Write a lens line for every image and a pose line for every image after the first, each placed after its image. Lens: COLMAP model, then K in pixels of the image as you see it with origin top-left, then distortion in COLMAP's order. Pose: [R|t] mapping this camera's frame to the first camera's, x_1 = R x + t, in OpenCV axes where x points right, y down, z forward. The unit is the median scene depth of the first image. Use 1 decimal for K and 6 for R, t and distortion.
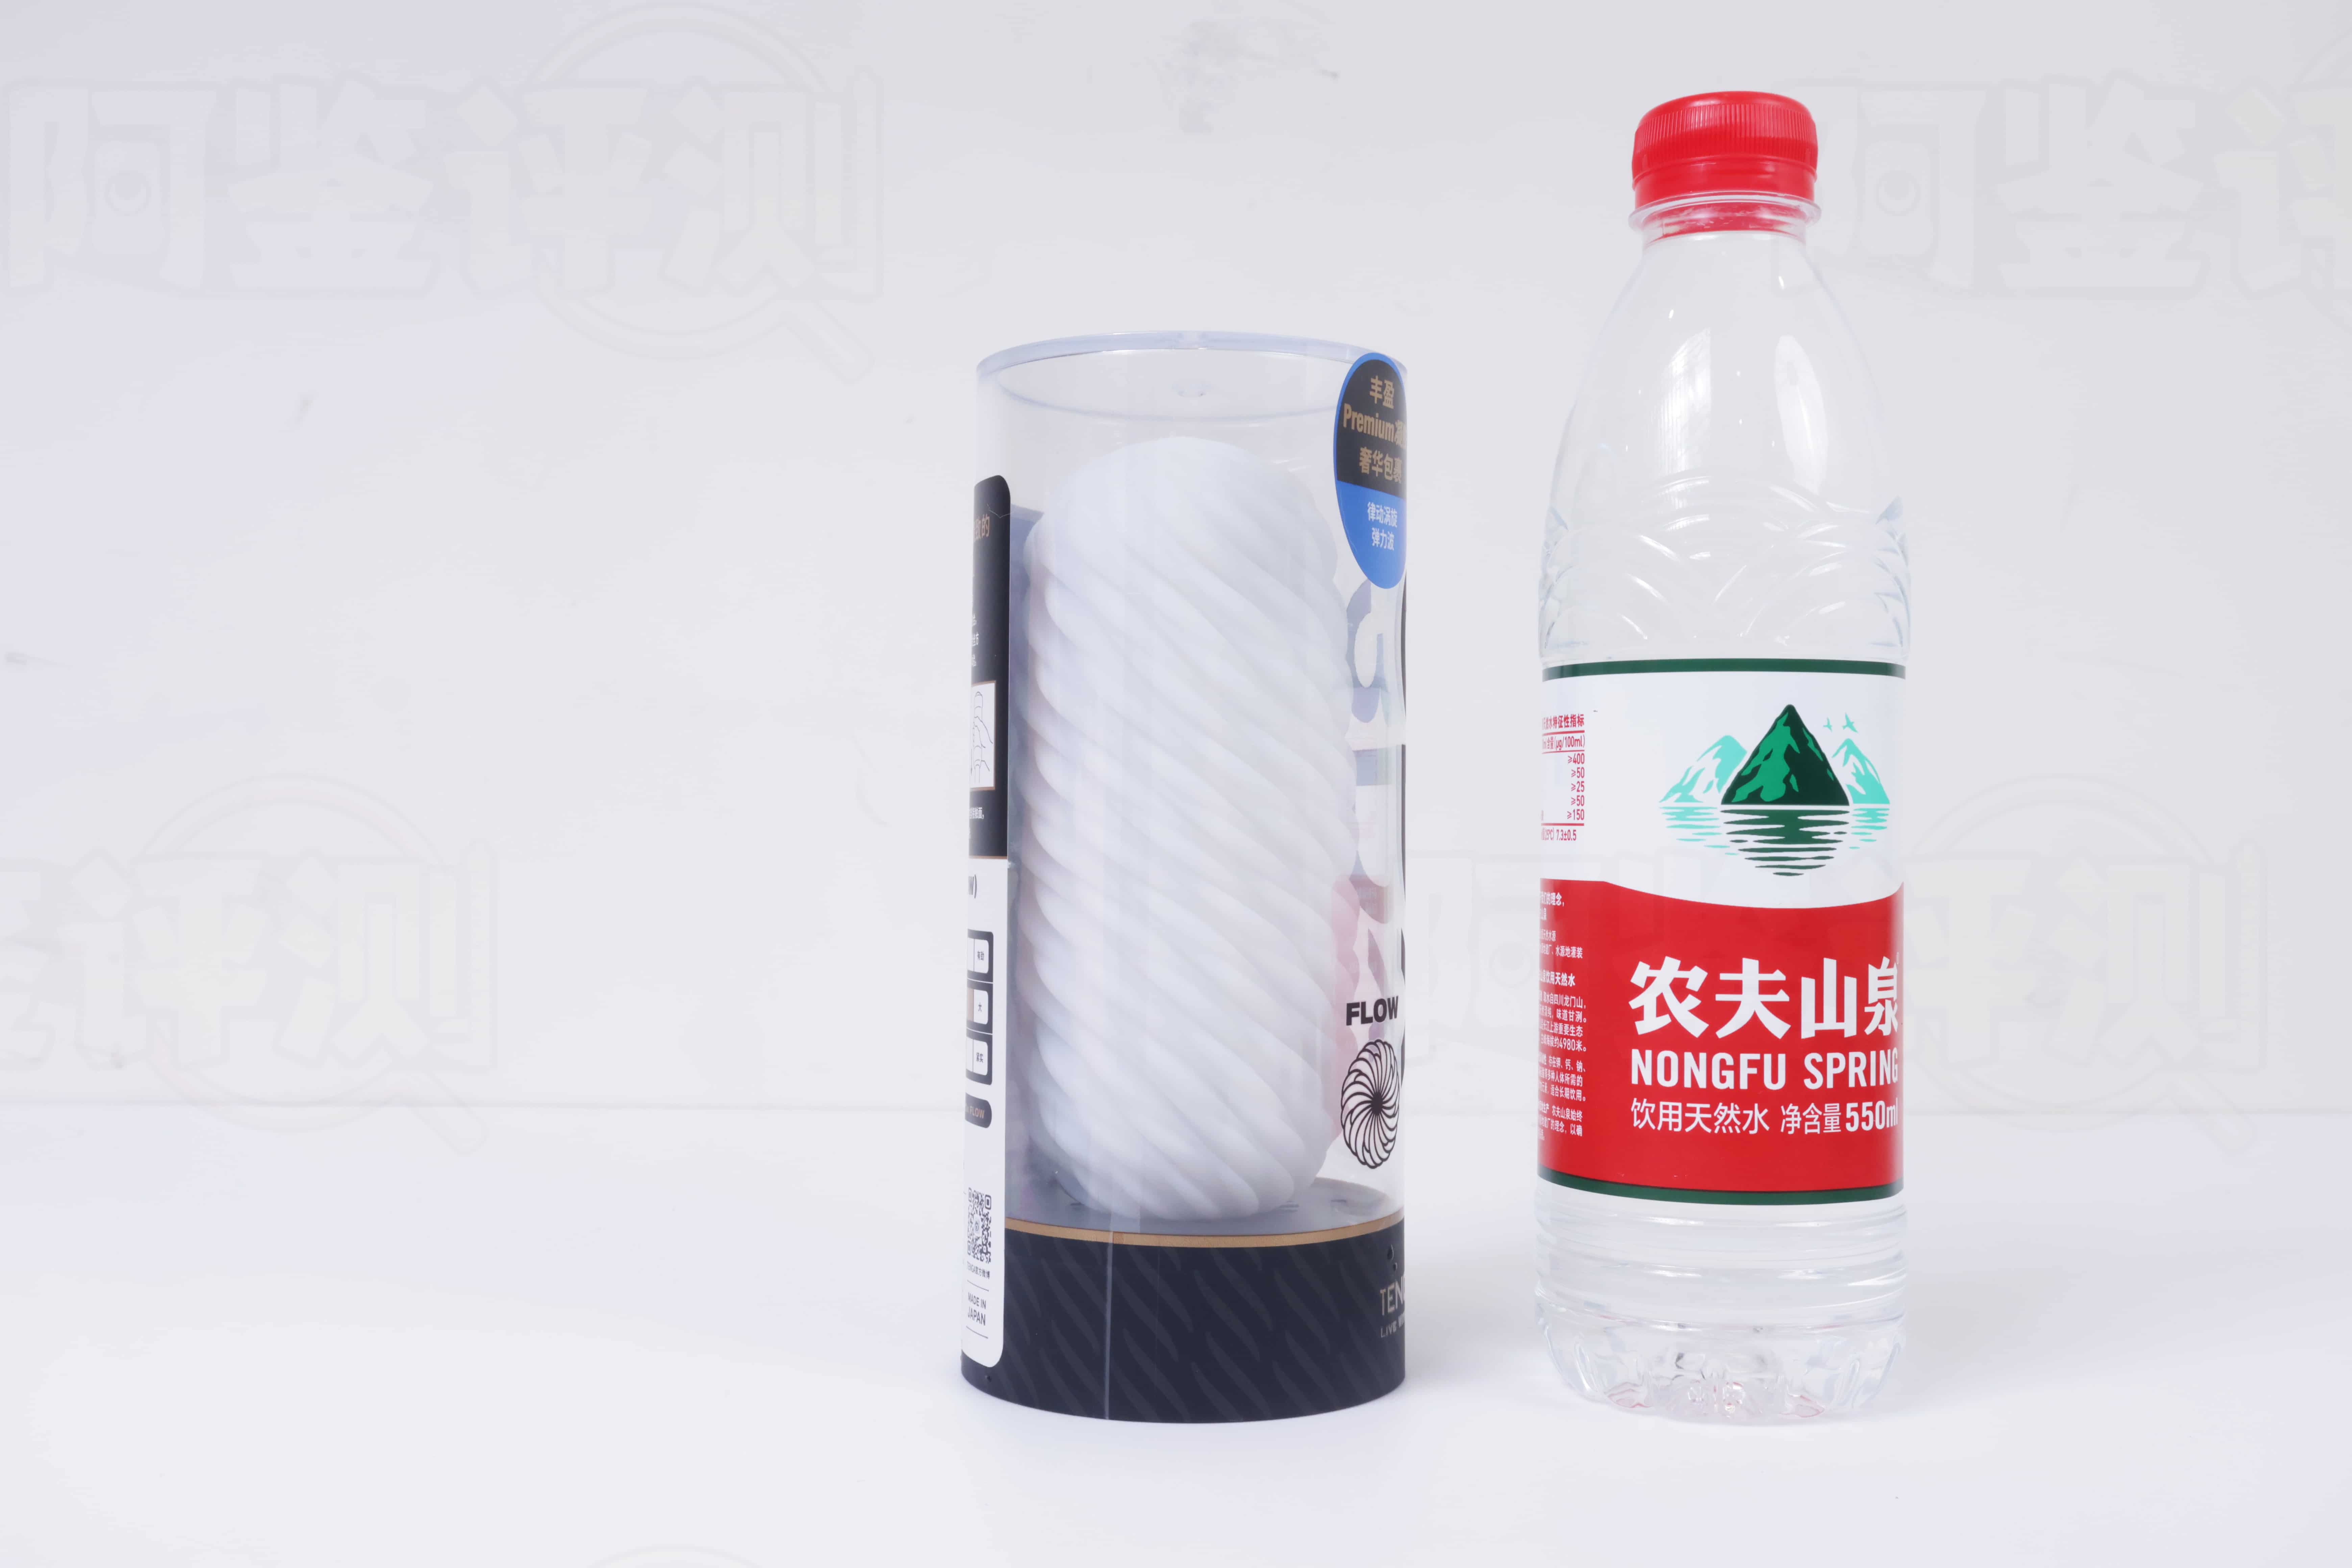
lens RADIAL K [[2539.4, 0, 1168.5], [0, 2539.4, 771.7], [0, 0, 1]] dist [0.001142, -0.012276]
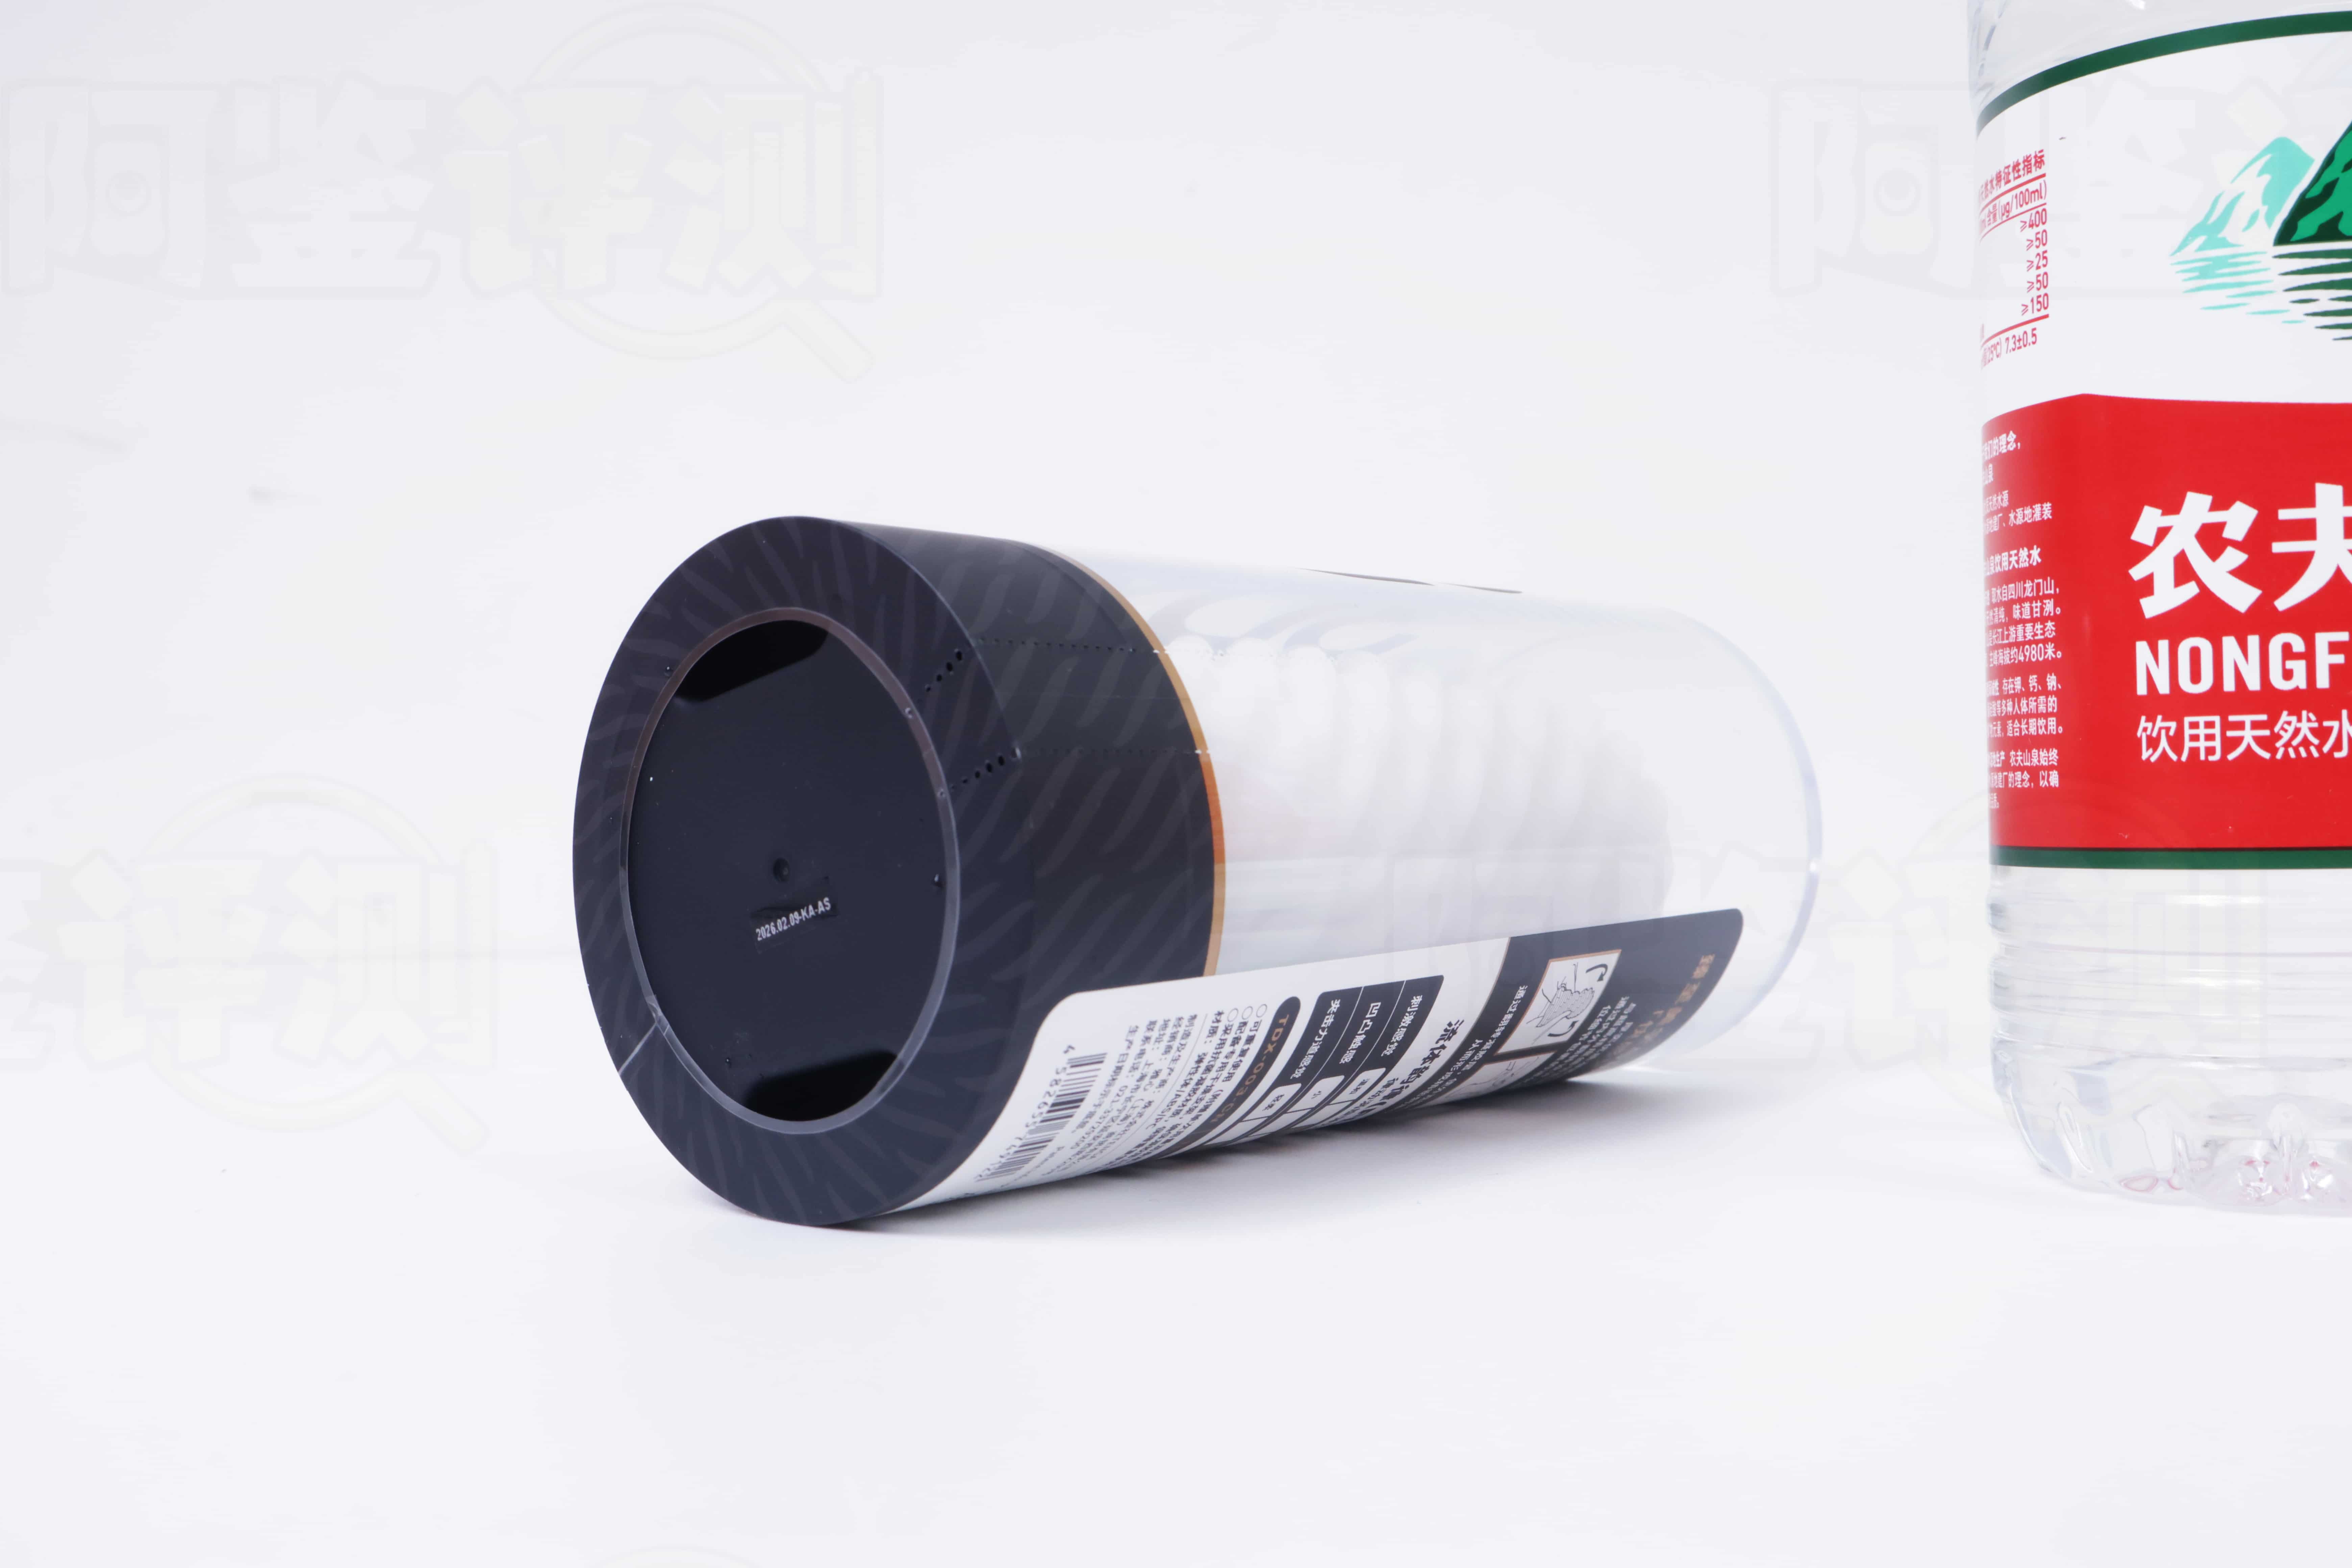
lens RADIAL K [[2483.2, 0, 1183.8], [0, 2483.2, 793.6], [0, 0, 1]] dist [0.009373, -0.008599]
pose [[0.986462, -0.028722, -0.161455, 0.043833], [0.030800, 0.999472, 0.010383, 0.134880], [0.161071, -0.015215, 0.986826, 0.333291]]
